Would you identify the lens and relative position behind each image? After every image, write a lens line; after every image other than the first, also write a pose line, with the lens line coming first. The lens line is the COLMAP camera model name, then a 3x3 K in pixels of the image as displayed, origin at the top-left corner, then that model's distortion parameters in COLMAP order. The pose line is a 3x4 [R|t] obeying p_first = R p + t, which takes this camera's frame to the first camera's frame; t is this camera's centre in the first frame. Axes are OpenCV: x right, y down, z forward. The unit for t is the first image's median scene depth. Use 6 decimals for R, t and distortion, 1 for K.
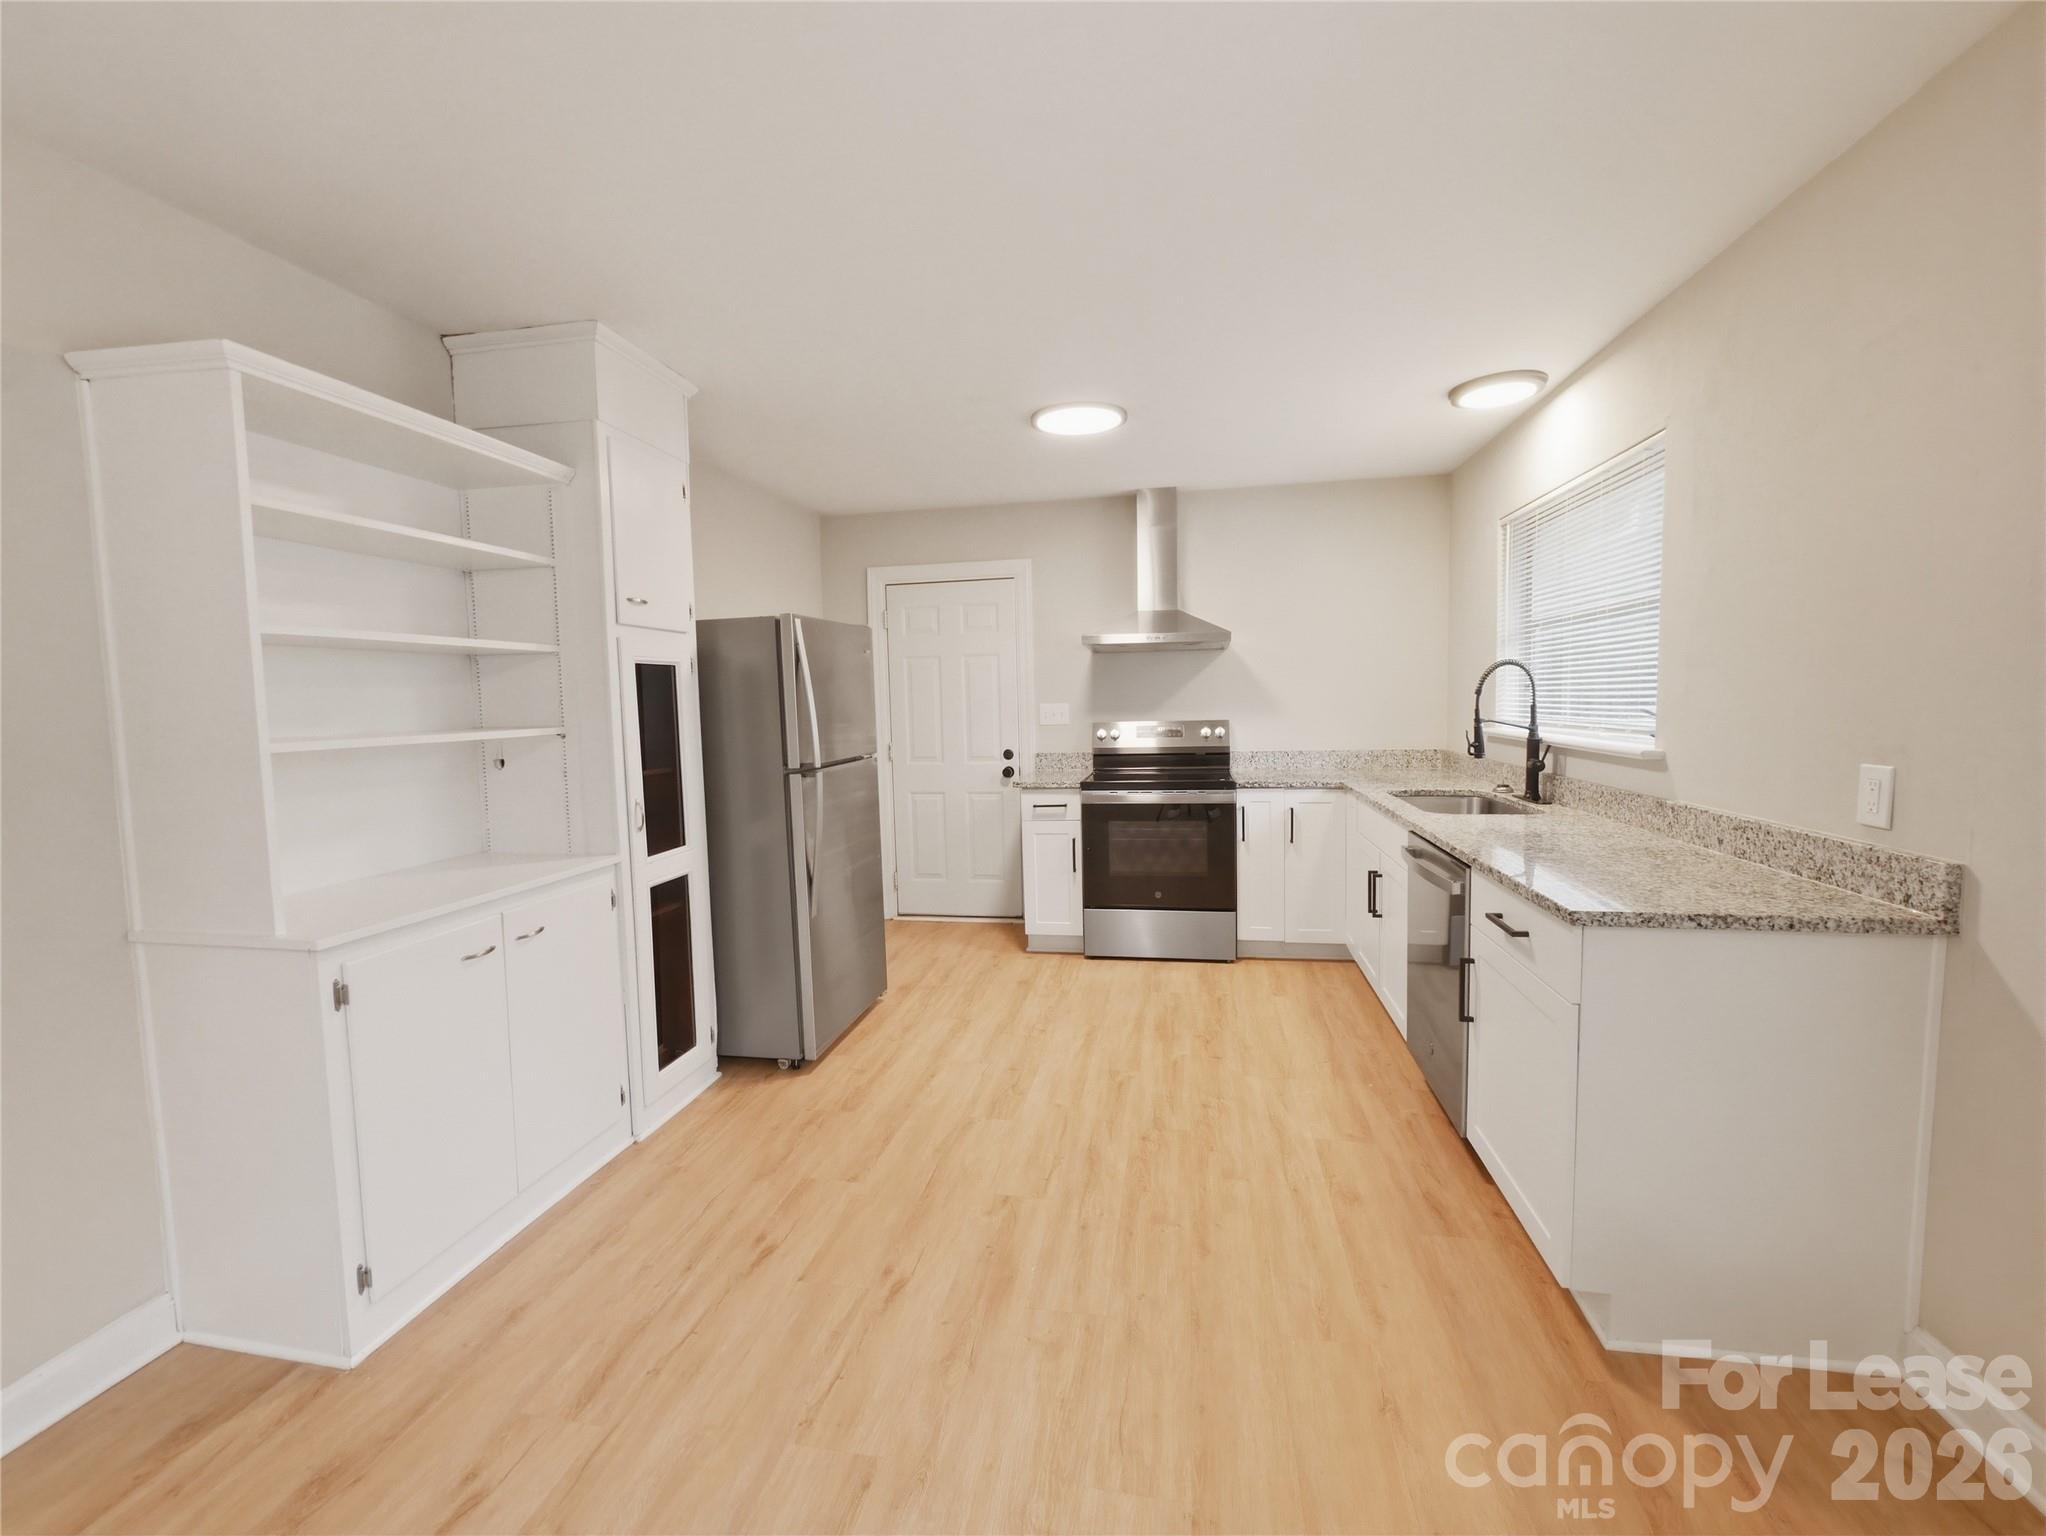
lens RADIAL K [[838.6, 0, 1029.8], [0, 838.6, 763.1], [0, 0, 1]] dist [-0.010937, 0.000950]
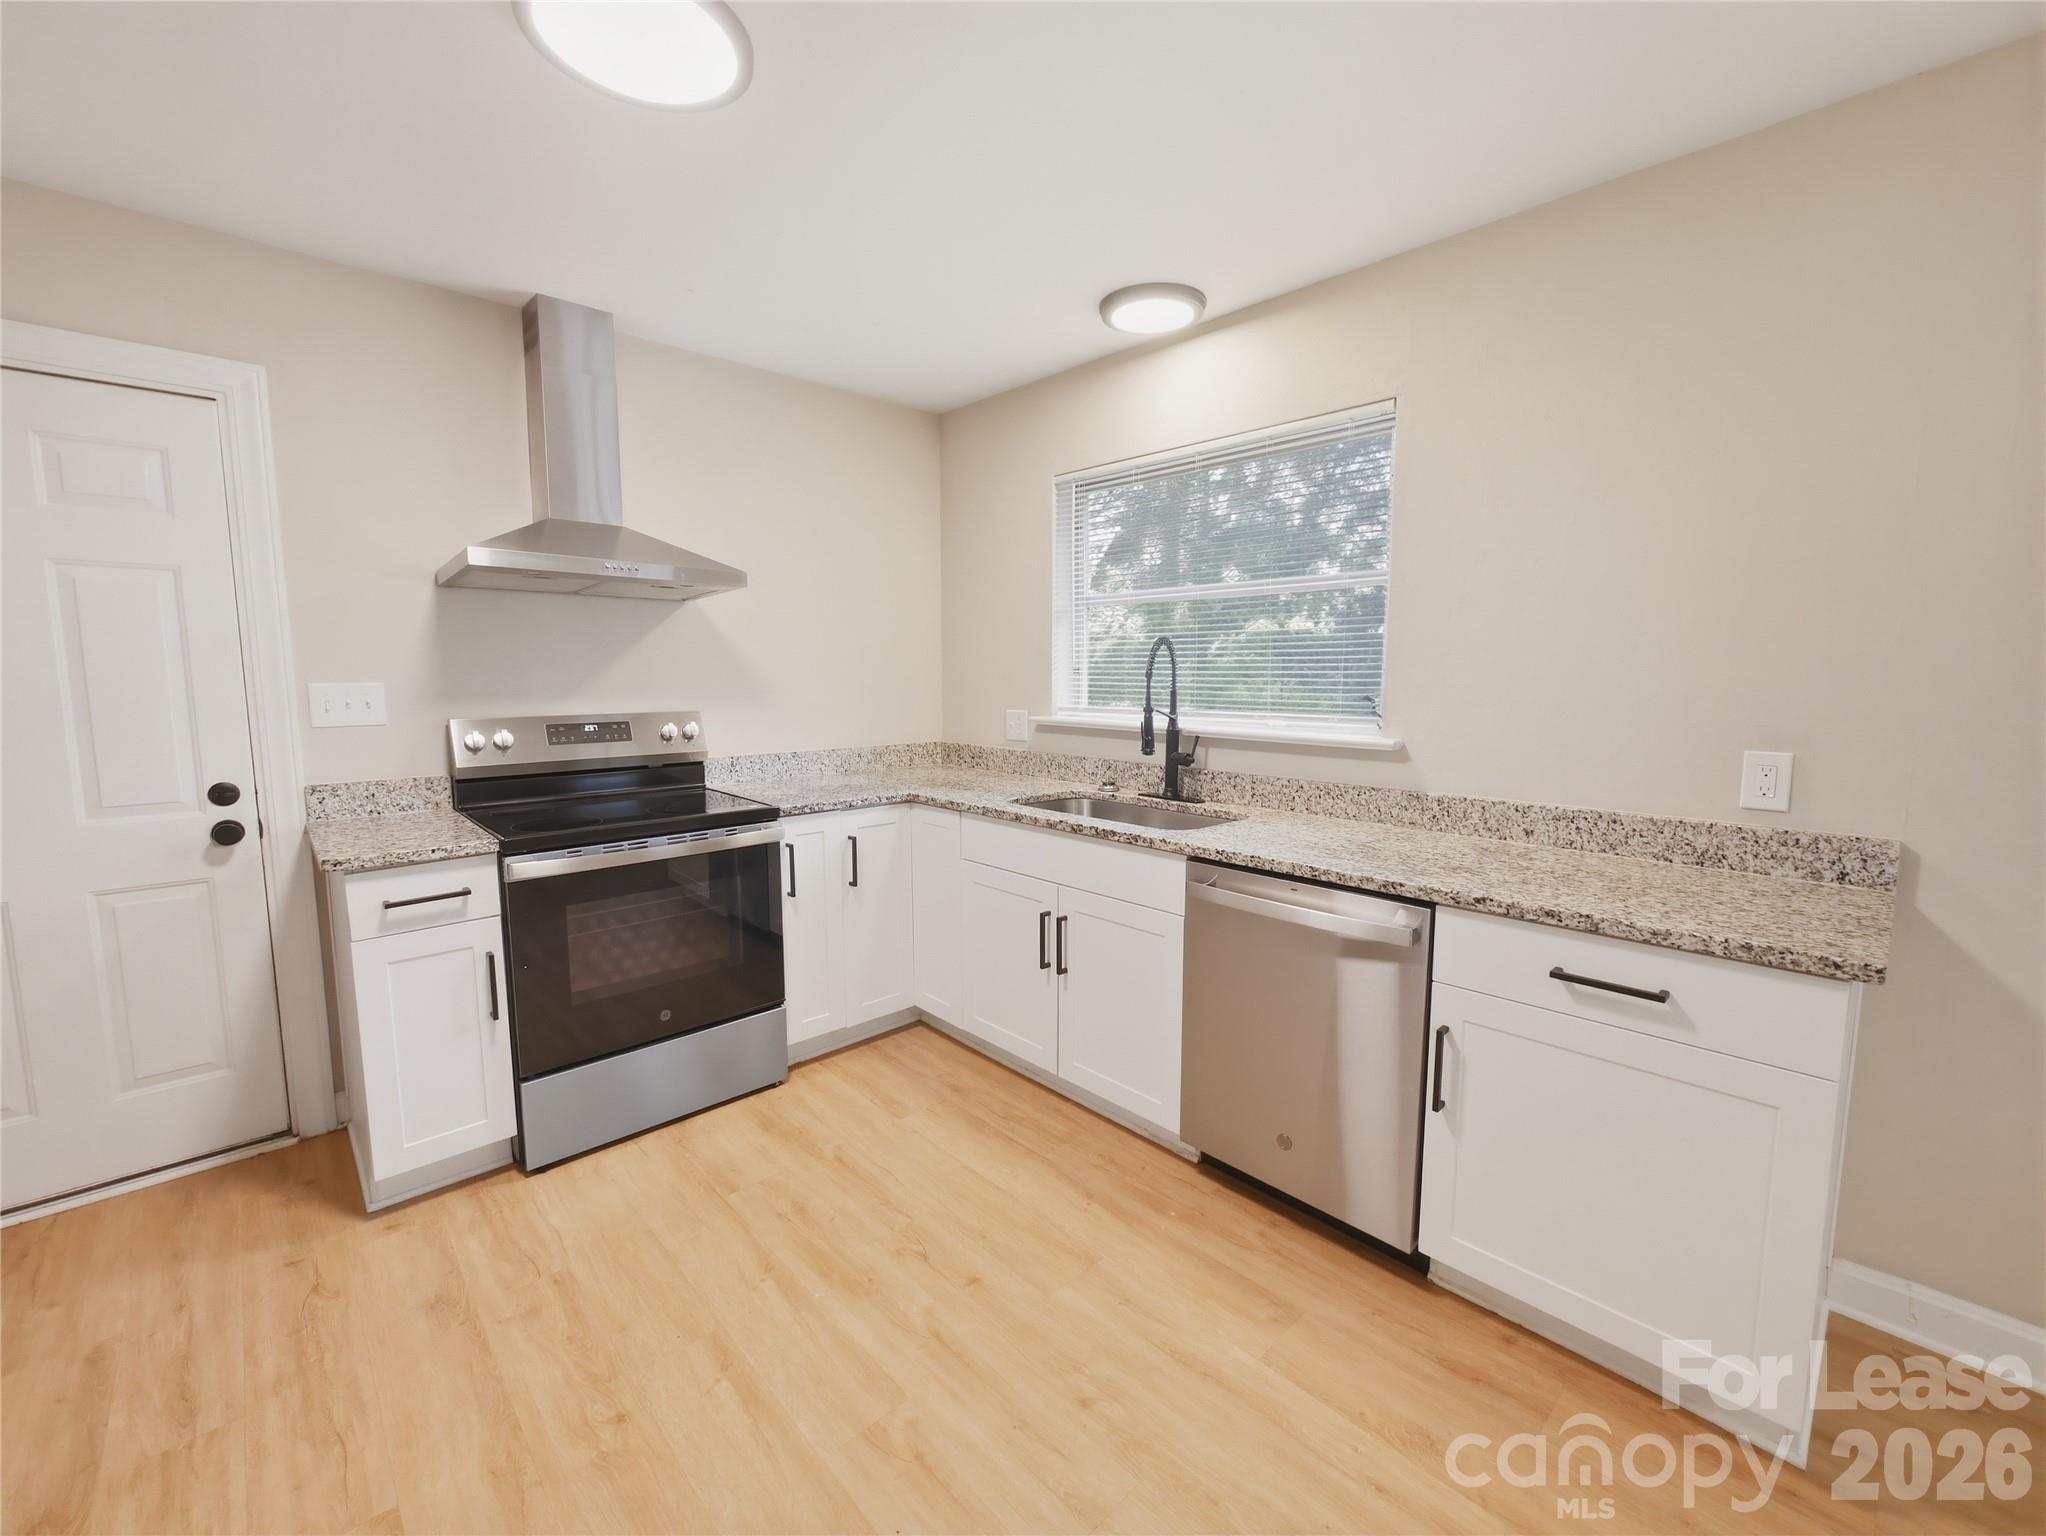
lens RADIAL K [[838.6, 0, 1029.8], [0, 838.6, 763.1], [0, 0, 1]] dist [-0.010937, 0.000950]
pose [[0.586880, -0.064203, 0.807124, -0.213635], [0.048420, 0.997850, 0.044167, -0.041755], [-0.808225, 0.013160, 0.588727, 0.626690]]
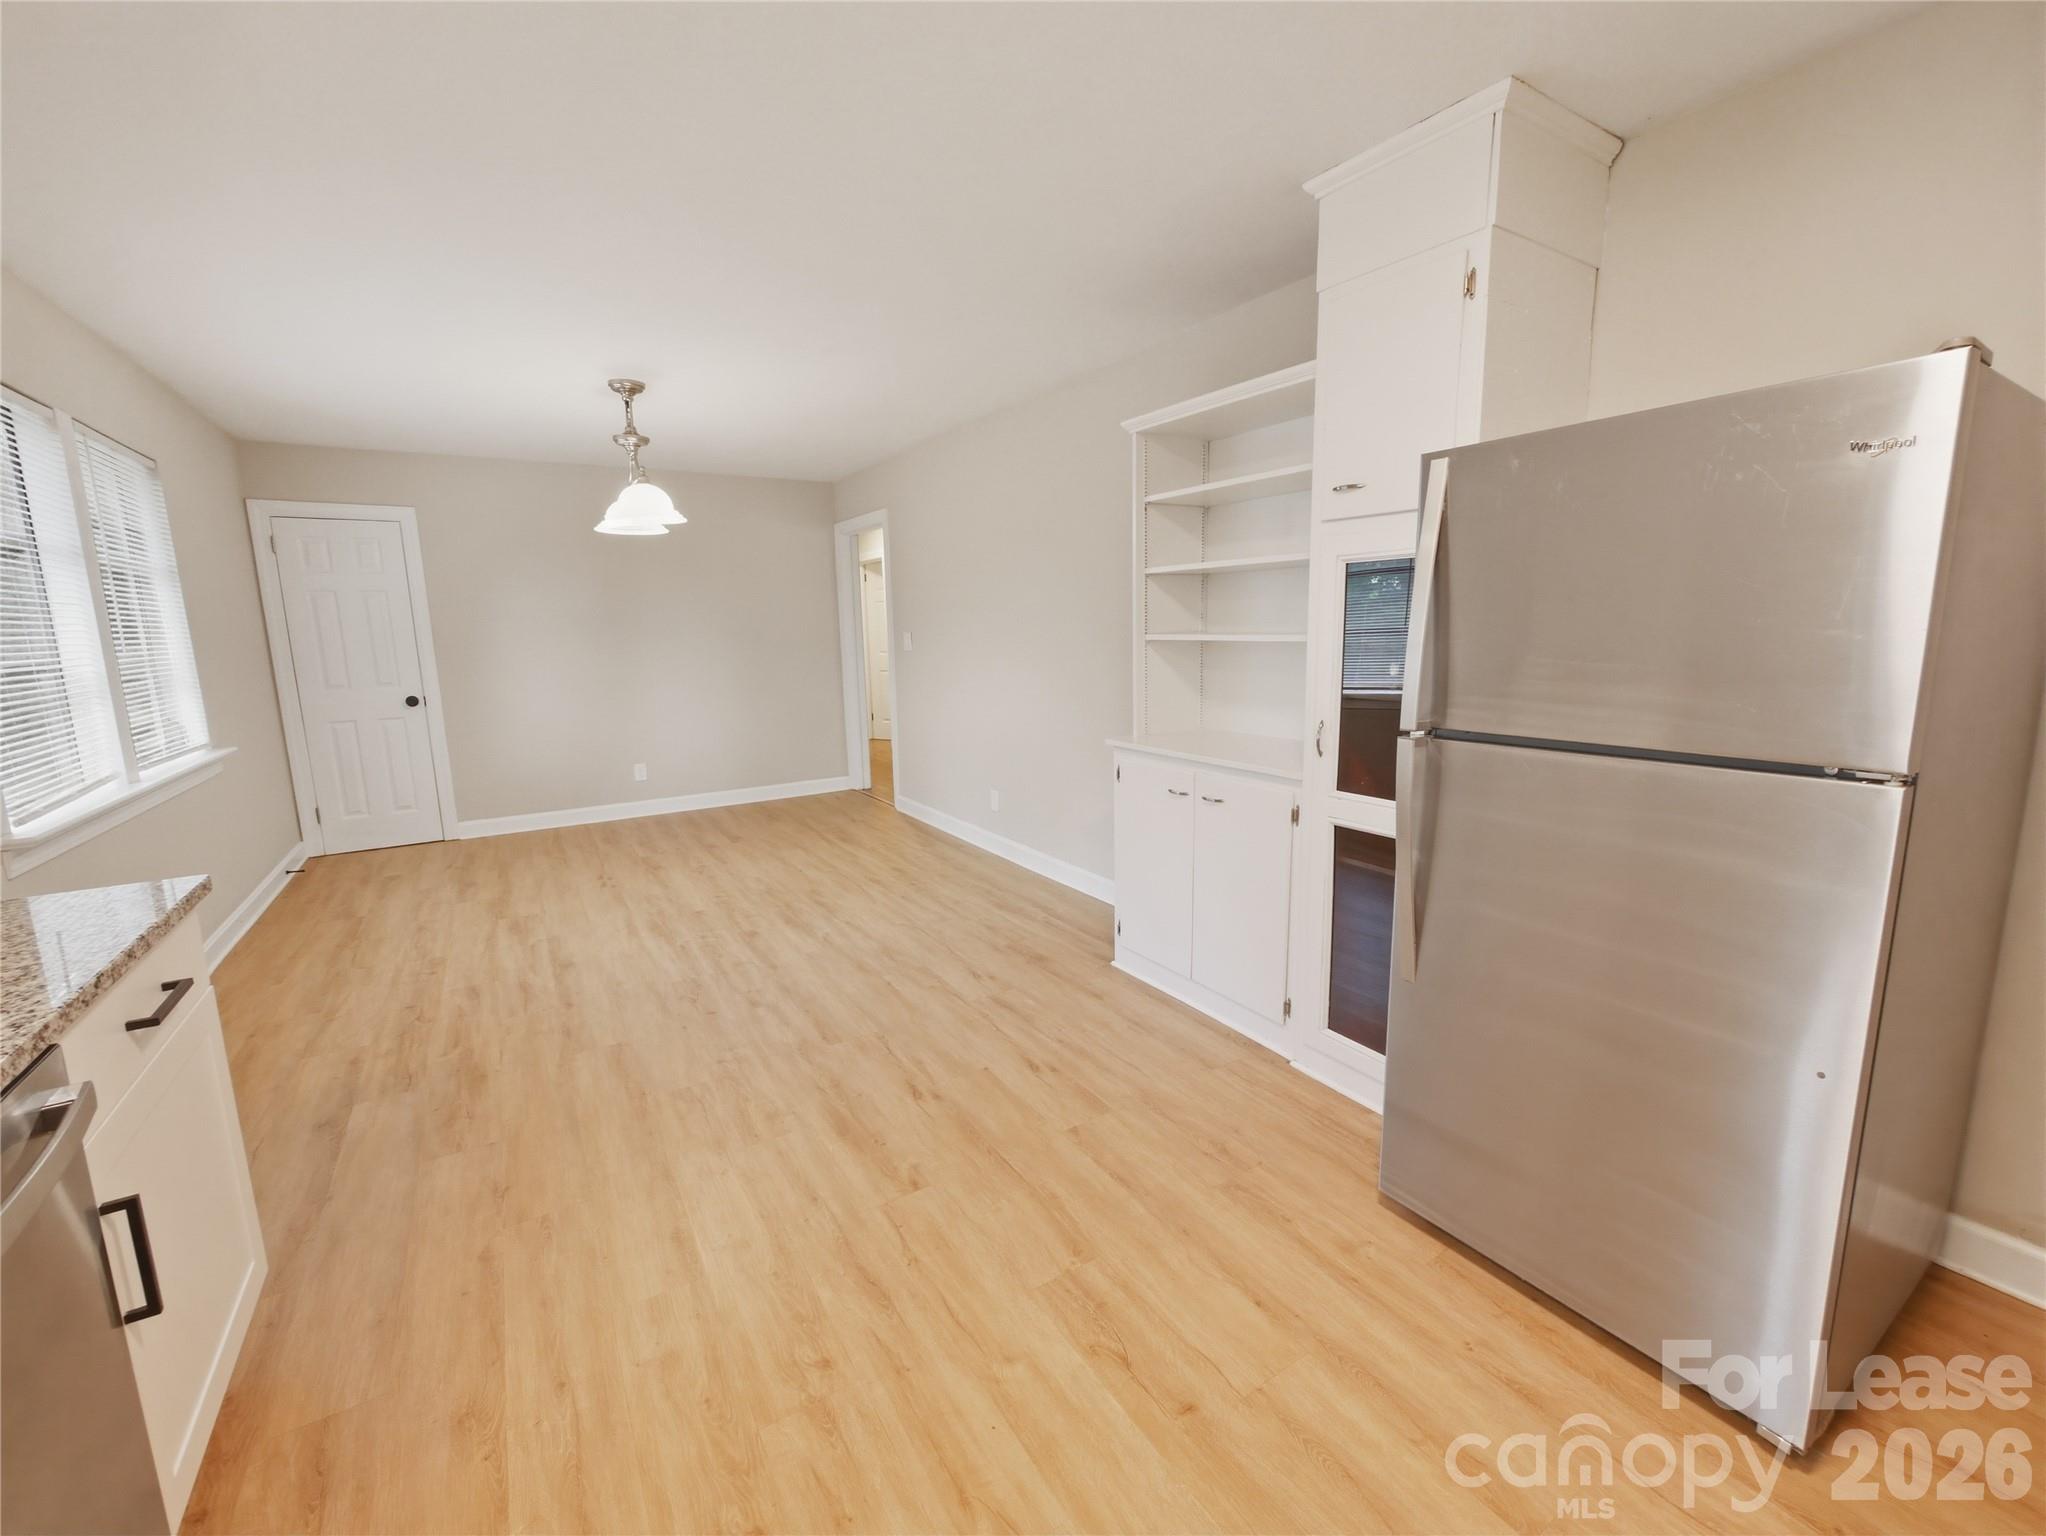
lens RADIAL K [[838.6, 0, 1029.8], [0, 838.6, 763.1], [0, 0, 1]] dist [-0.010937, 0.000950]
pose [[-0.729820, 0.147819, -0.667467, 0.307901], [-0.018260, 0.971781, 0.235179, -0.099604], [0.683395, 0.183826, -0.706526, 1.214310]]
